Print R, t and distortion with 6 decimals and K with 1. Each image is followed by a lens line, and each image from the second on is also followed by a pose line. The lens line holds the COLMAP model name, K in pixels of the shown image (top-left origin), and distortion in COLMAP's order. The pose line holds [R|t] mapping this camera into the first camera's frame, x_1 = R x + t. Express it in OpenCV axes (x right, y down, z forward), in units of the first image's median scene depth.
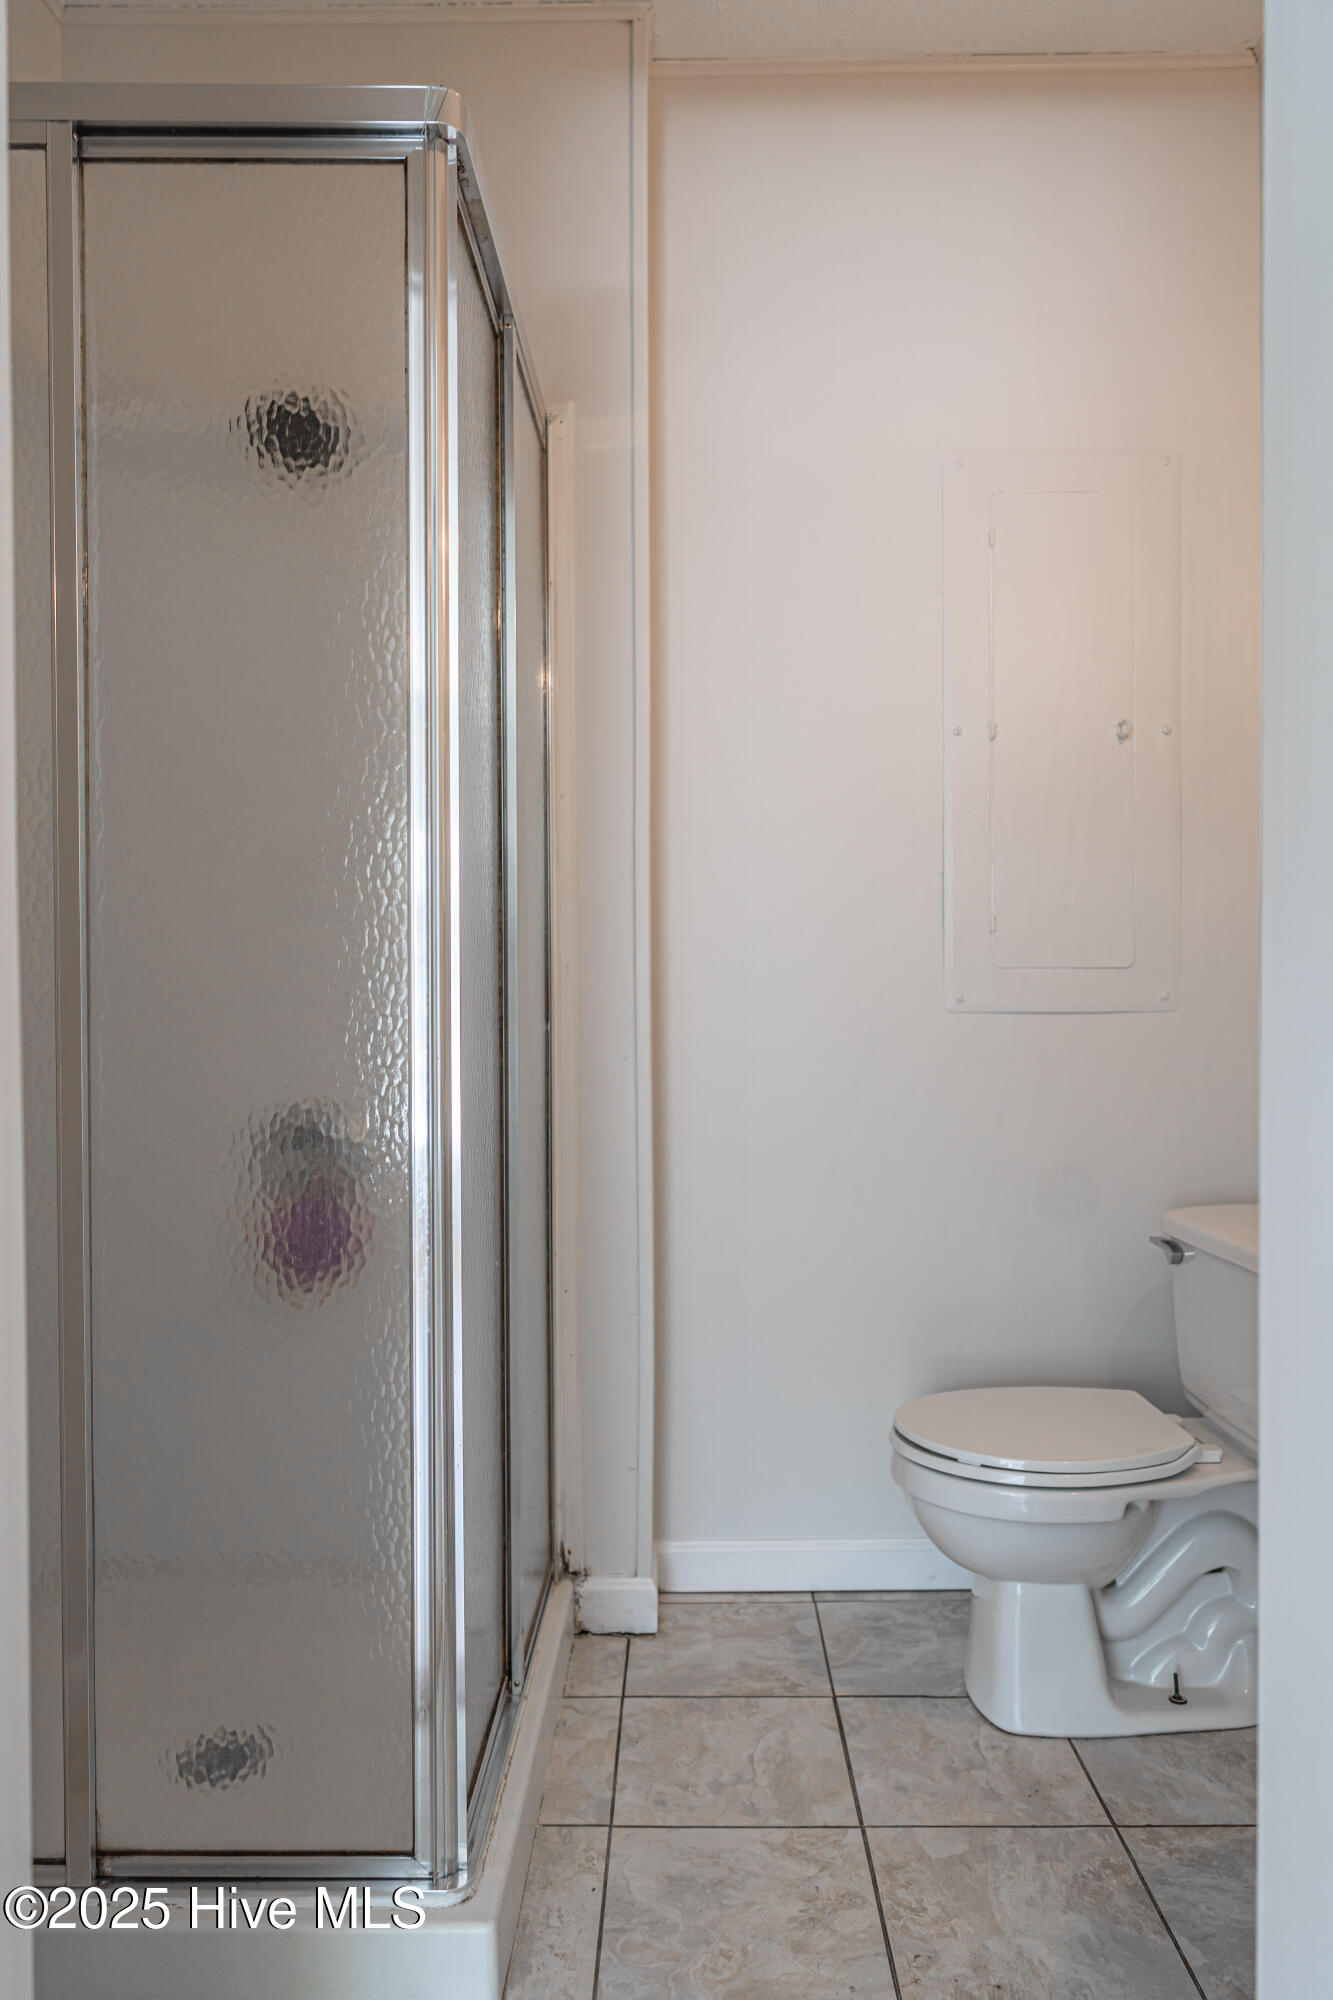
lens RADIAL K [[1332.6, 0, 696.6], [0, 1332.6, 1007.0], [0, 0, 1]] dist [-0.005712, 0.006121]
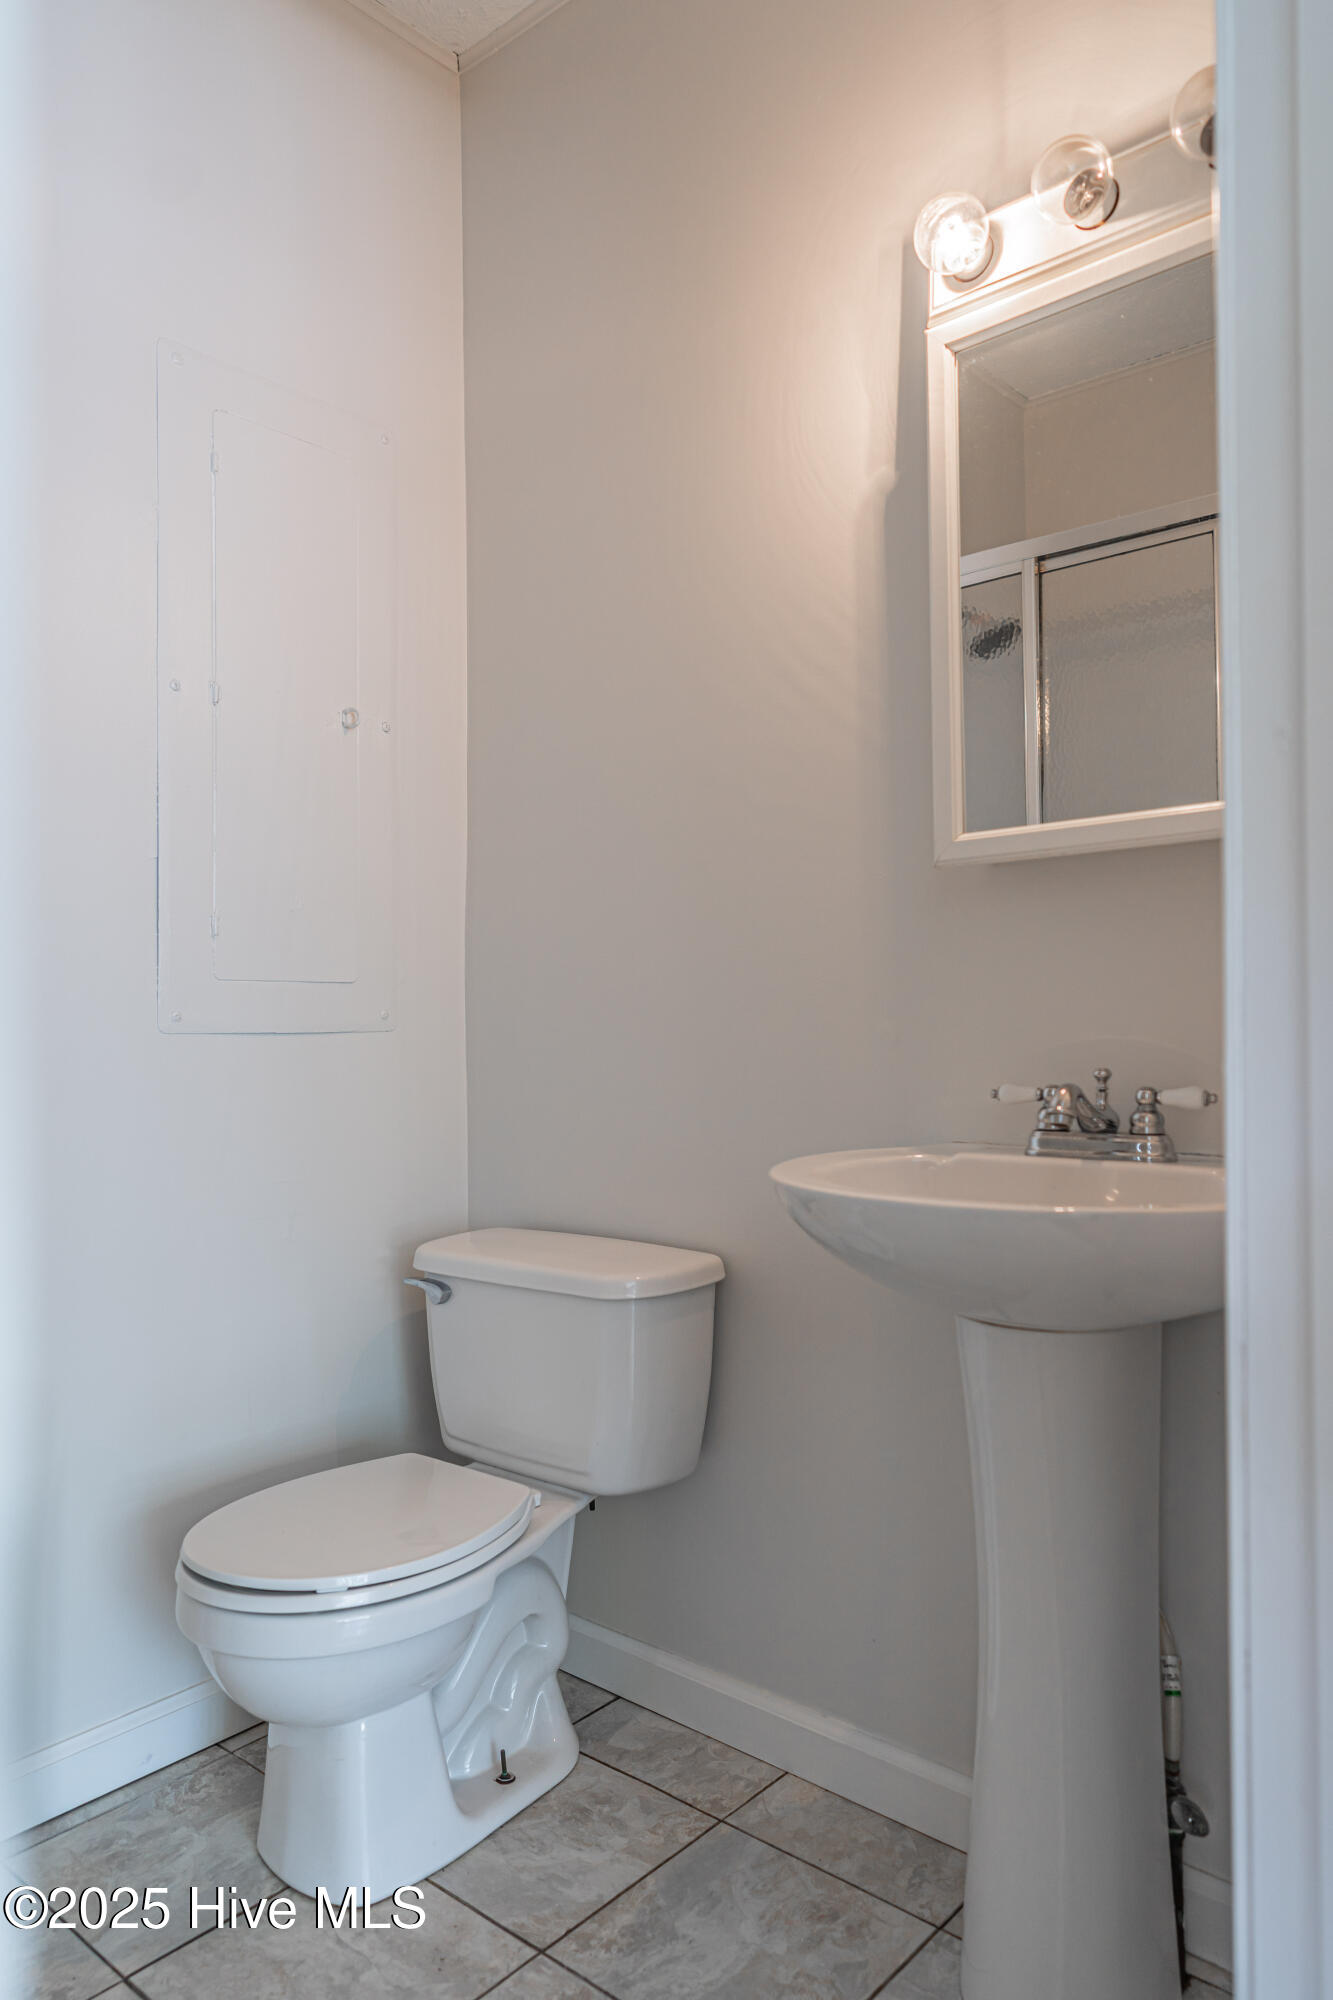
lens RADIAL K [[1332.6, 0, 696.6], [0, 1332.6, 1007.0], [0, 0, 1]] dist [-0.005712, 0.006121]
pose [[0.656484, 0.007916, 0.754298, -0.241505], [0.010933, 0.999740, -0.020007, 0.008815], [-0.754261, 0.021381, 0.656227, 0.280779]]
